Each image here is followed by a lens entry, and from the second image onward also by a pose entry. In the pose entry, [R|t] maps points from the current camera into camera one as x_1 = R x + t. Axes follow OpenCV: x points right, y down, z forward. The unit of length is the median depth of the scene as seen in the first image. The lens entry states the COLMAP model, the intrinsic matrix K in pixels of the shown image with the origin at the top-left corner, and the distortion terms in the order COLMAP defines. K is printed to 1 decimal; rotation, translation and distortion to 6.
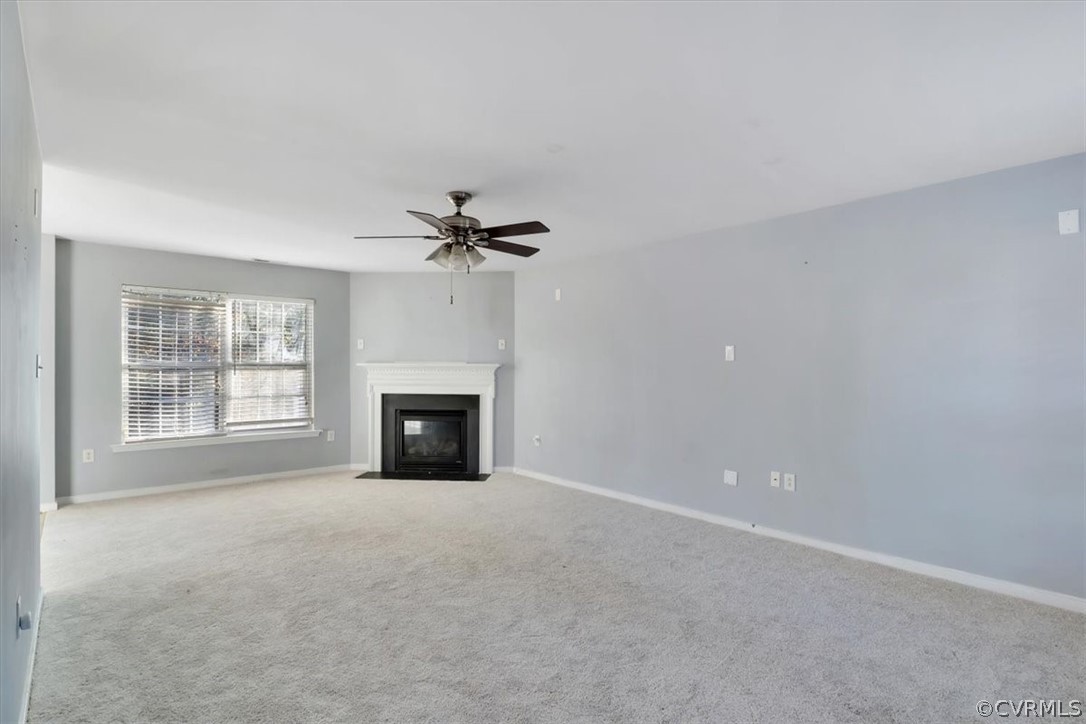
lens RADIAL K [[549.7, 0, 551.3], [0, 549.7, 364.5], [0, 0, 1]] dist [0.000219, -0.000139]
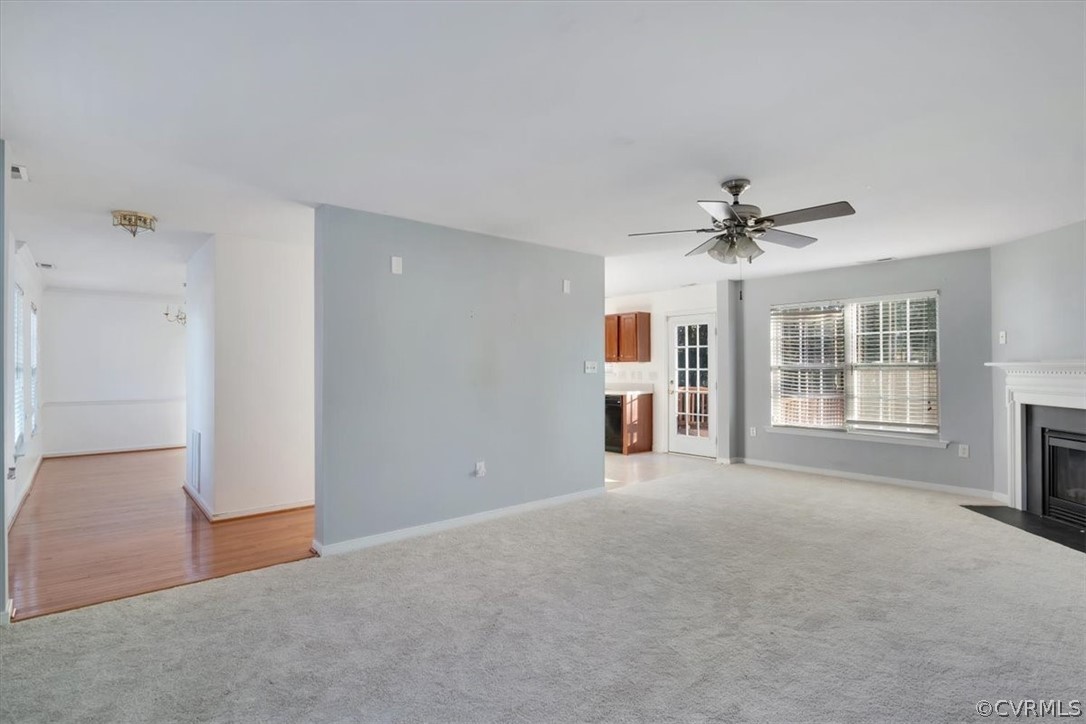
lens RADIAL K [[549.7, 0, 551.9], [0, 549.7, 364.4], [0, 0, 1]] dist [0.000219, -0.000139]
pose [[-0.002073, -0.007590, -0.999969, 0.470454], [0.006140, 0.999952, -0.007603, 0.002410], [0.999979, -0.006156, -0.002026, 0.419492]]
